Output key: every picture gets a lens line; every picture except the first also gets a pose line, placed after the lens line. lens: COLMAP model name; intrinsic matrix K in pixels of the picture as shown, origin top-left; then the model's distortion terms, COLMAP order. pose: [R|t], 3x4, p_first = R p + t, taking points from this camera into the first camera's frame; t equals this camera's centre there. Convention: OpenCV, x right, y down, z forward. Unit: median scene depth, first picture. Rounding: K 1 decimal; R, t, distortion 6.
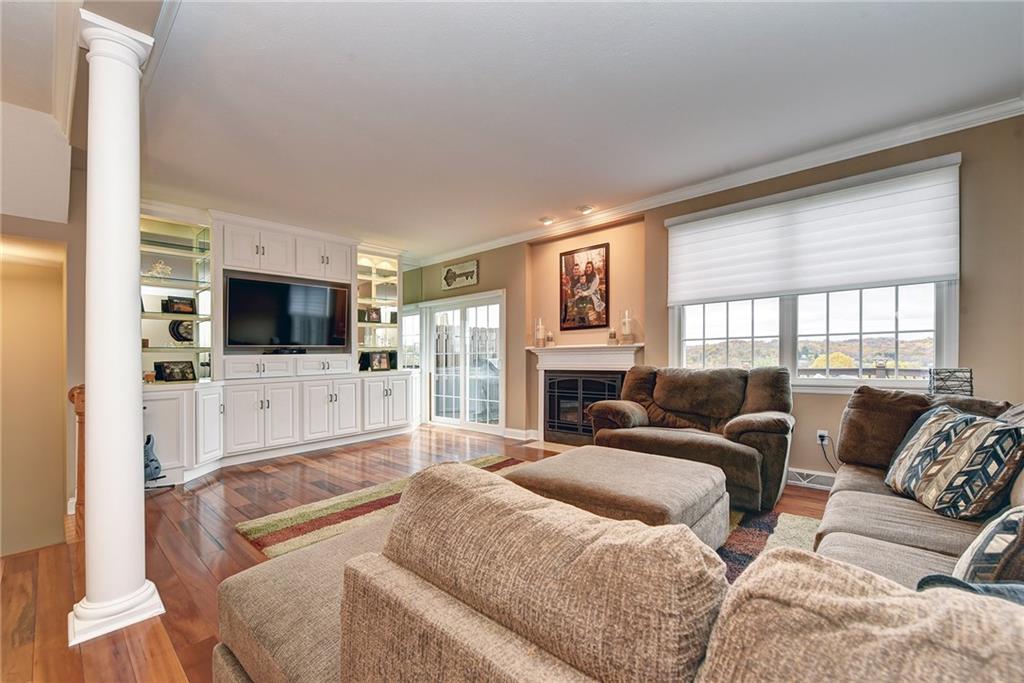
lens RADIAL K [[411.1, 0, 520.9], [0, 411.1, 359.7], [0, 0, 1]] dist [-0.010459, -0.000277]
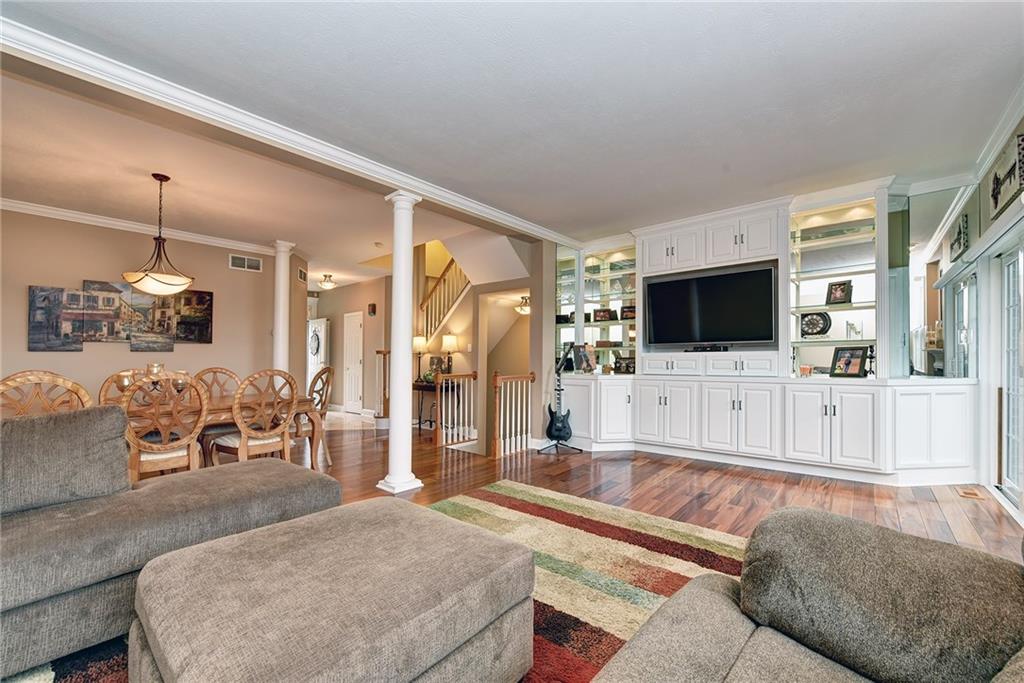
lens RADIAL K [[411.1, 0, 509.3], [0, 411.1, 345.4], [0, 0, 1]] dist [-0.010459, -0.000277]
pose [[0.001280, -0.011830, -0.999929, 0.392560], [-0.004672, 0.999919, -0.011836, -0.015693], [0.999988, 0.004686, 0.001225, 0.586902]]
